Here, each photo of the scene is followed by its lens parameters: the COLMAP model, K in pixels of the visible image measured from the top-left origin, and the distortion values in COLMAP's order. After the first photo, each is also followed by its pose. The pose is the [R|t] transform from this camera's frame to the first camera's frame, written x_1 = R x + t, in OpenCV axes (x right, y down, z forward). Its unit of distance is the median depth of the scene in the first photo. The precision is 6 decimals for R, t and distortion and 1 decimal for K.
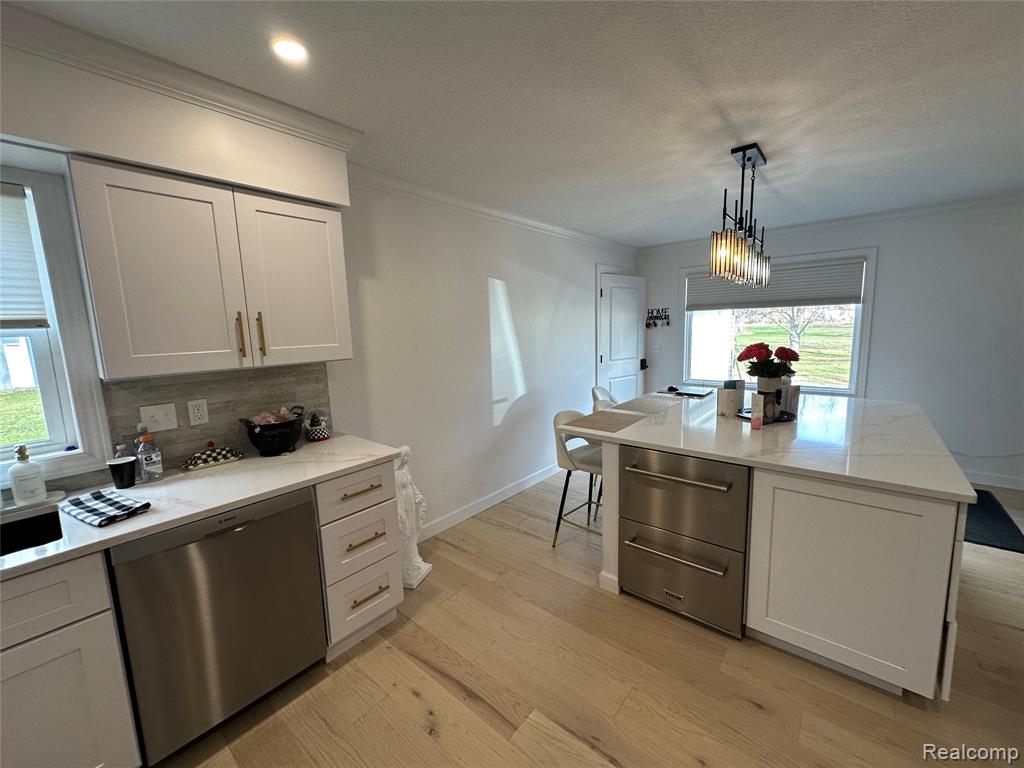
lens RADIAL K [[407.2, 0, 510.6], [0, 407.2, 383.4], [0, 0, 1]] dist [-0.002553, 0.000322]
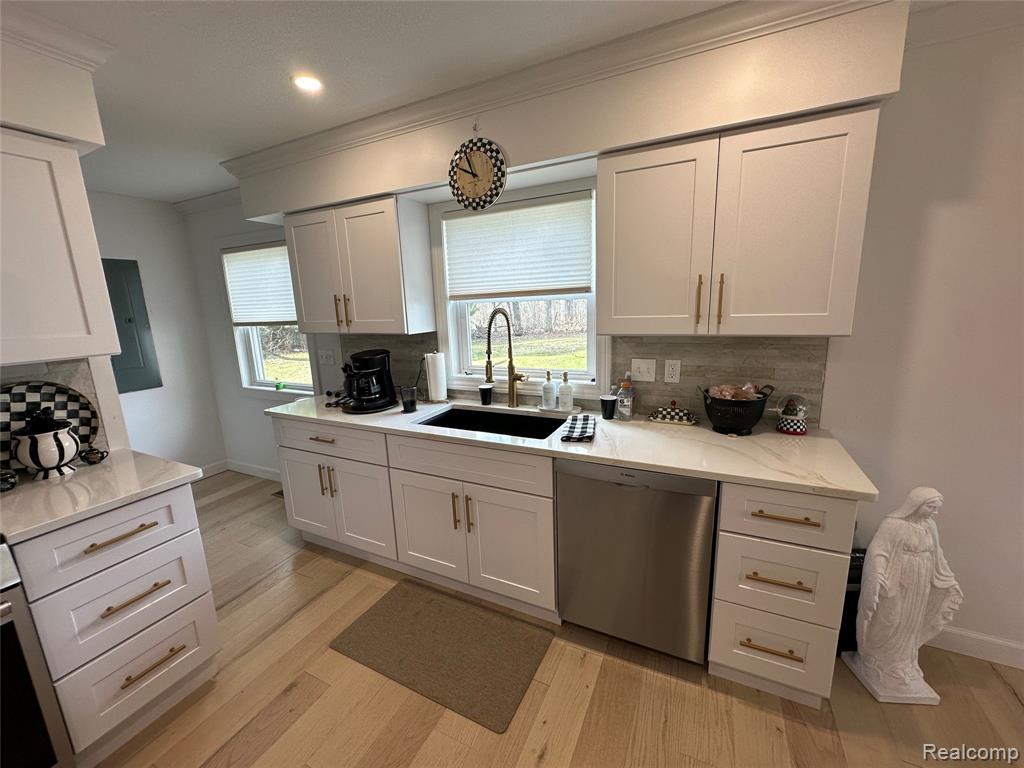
lens RADIAL K [[407.2, 0, 513.8], [0, 407.2, 382.9], [0, 0, 1]] dist [-0.002553, 0.000322]
pose [[0.249208, 0.213232, -0.944684, 0.158719], [-0.107952, 0.975497, 0.191709, -0.063533], [0.962415, 0.054205, 0.266120, 0.332068]]
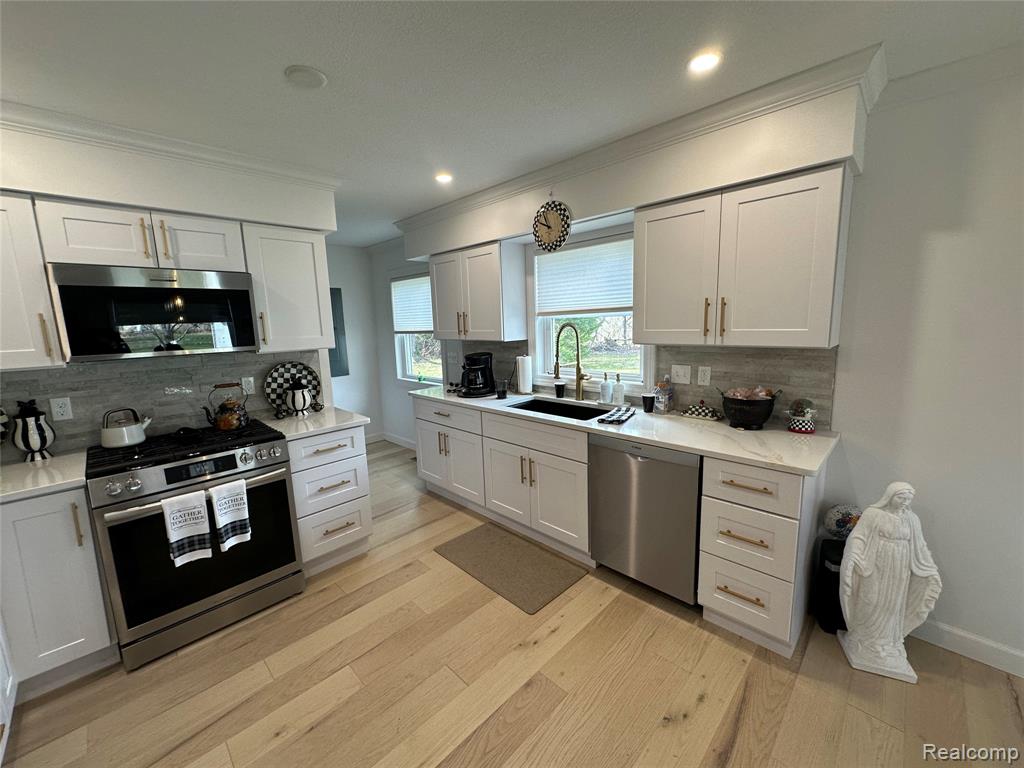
lens RADIAL K [[407.2, 0, 514.1], [0, 407.2, 383.2], [0, 0, 1]] dist [-0.002553, 0.000322]
pose [[-0.069305, 0.190760, -0.979187, 0.573179], [-0.103427, 0.974884, 0.197242, -0.104446], [0.992220, 0.114944, -0.047835, 0.495779]]
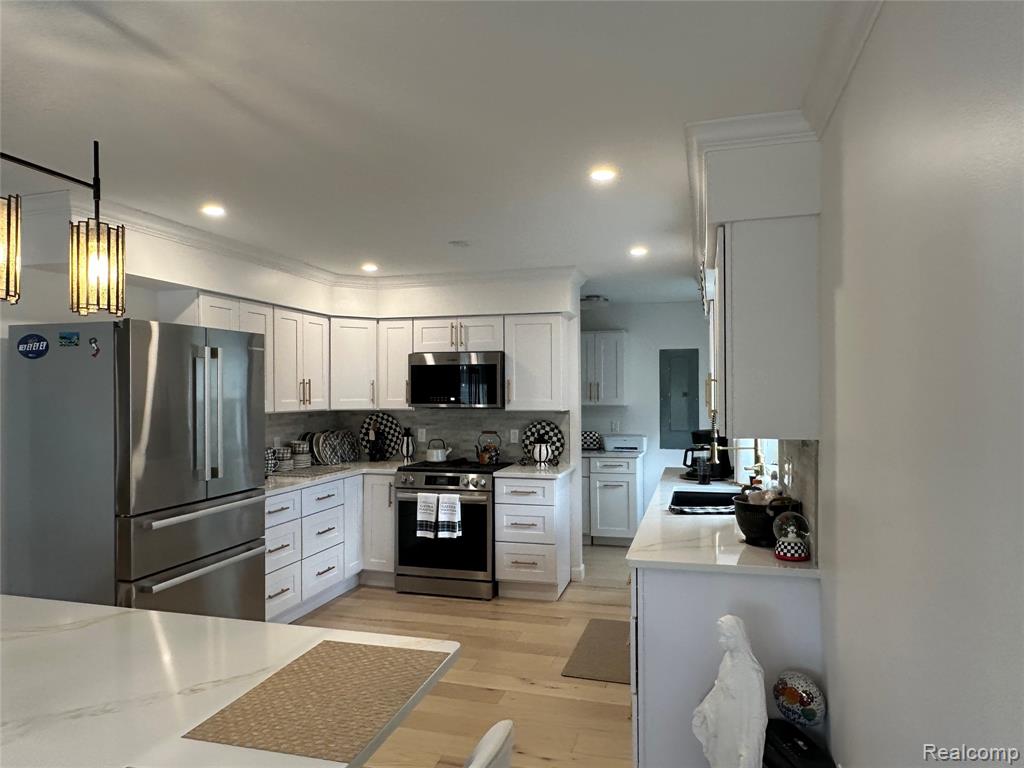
lens RADIAL K [[664.8, 0, 514.5], [0, 664.8, 391.2], [0, 0, 1]] dist [-0.002828, -0.002726]
pose [[-0.906635, 0.038700, -0.420138, 0.468372], [-0.022831, 0.989825, 0.140445, -0.340925], [0.421298, 0.136925, -0.896526, 2.202460]]
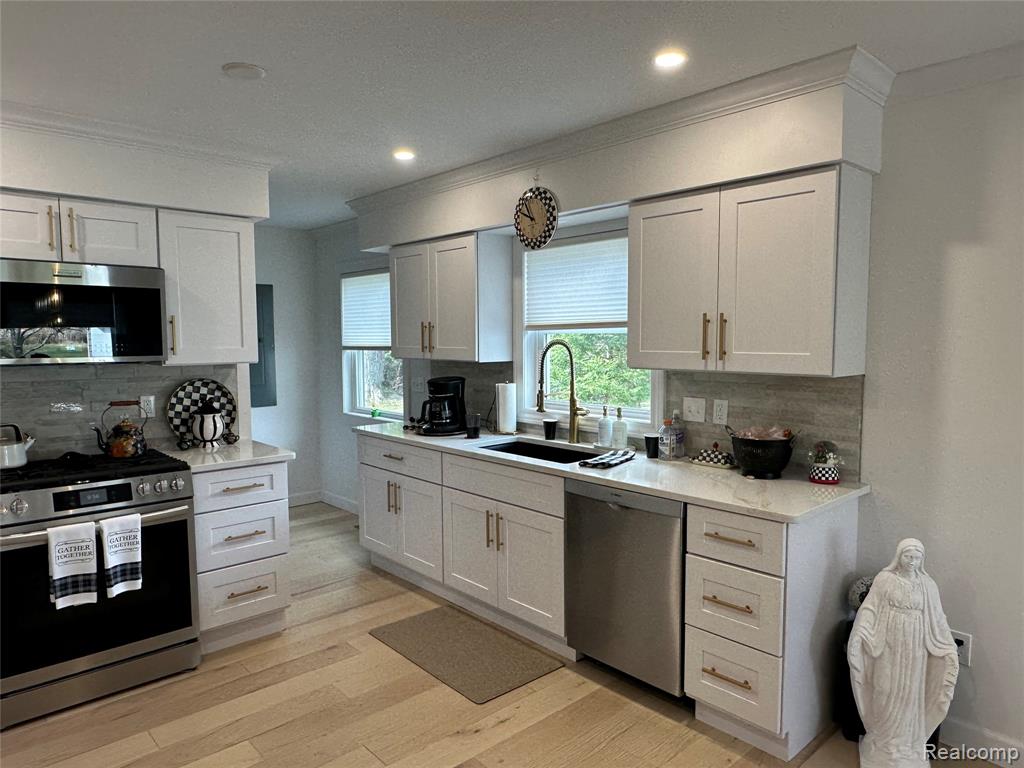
lens RADIAL K [[664.8, 0, 514.2], [0, 664.8, 390.3], [0, 0, 1]] dist [-0.002828, -0.002726]
pose [[-0.122340, 0.114837, -0.985822, 0.953534], [-0.129156, 0.982995, 0.130536, -0.137060], [0.984049, 0.143294, -0.105427, 0.706689]]
